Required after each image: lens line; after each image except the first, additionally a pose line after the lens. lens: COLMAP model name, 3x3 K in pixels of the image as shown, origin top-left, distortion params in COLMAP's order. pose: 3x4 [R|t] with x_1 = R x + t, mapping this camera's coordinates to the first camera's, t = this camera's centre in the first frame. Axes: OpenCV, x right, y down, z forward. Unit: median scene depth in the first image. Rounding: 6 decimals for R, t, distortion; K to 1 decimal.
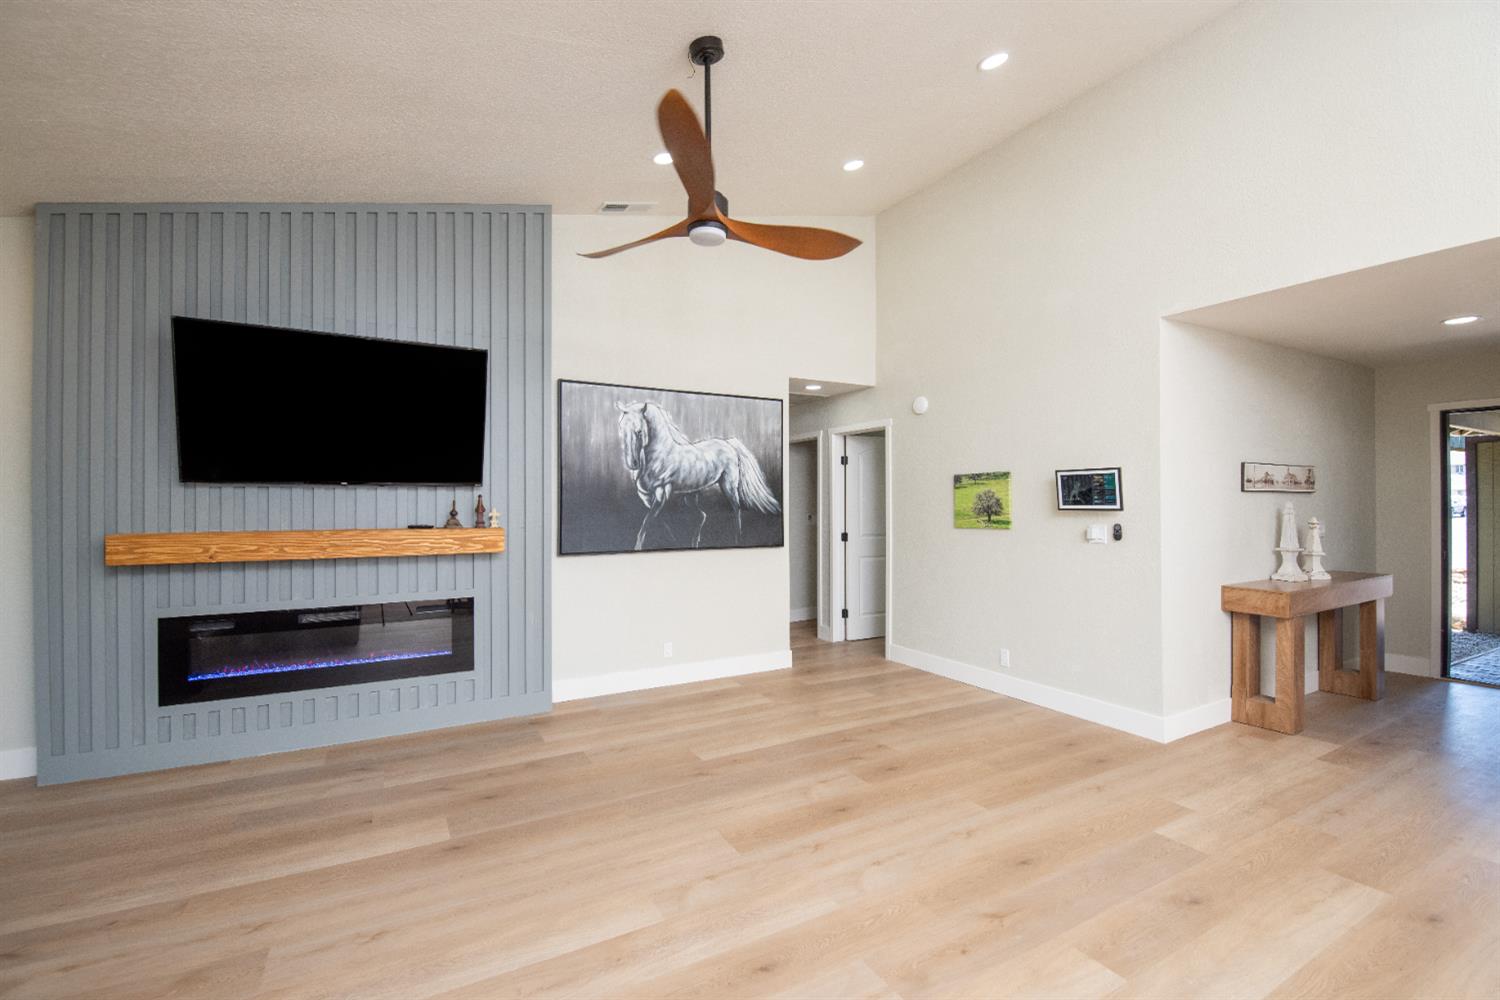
lens RADIAL K [[670.5, 0, 750.0], [0, 670.5, 500.0], [0, 0, 1]] dist [-0.001543, -0.000244]
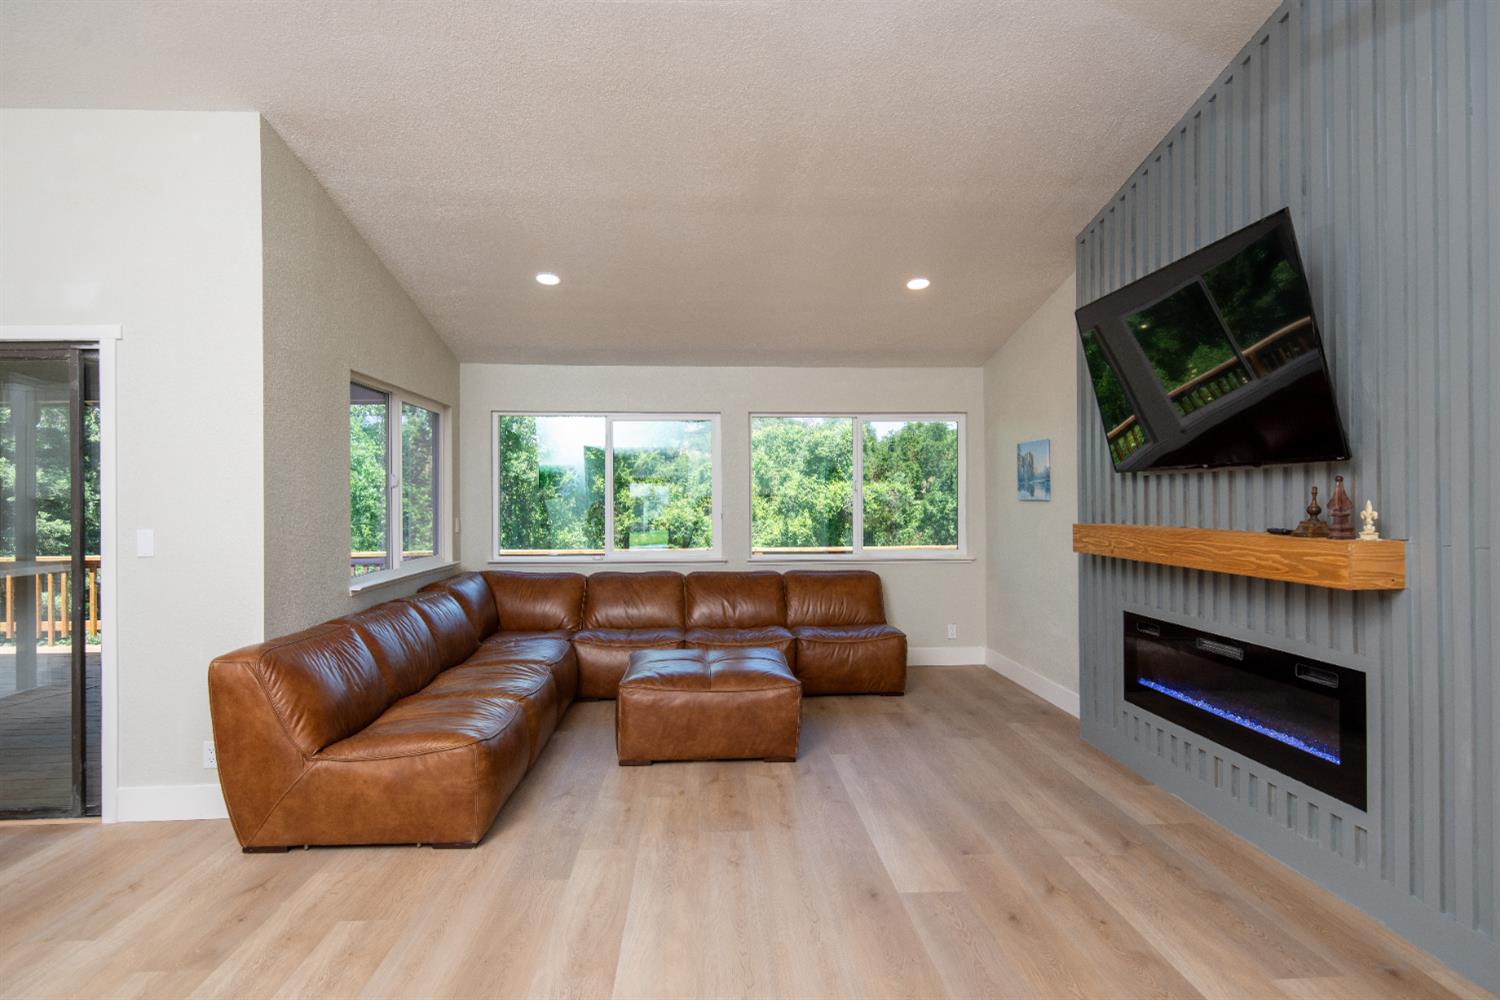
lens RADIAL K [[817.1, 0, 767.7], [0, 817.1, 496.1], [0, 0, 1]] dist [0.004140, -0.000888]
pose [[-0.445549, -0.006846, -0.895231, 0.467900], [0.013701, 0.999802, -0.014465, 0.014432], [0.895153, -0.018711, -0.445367, 1.113150]]
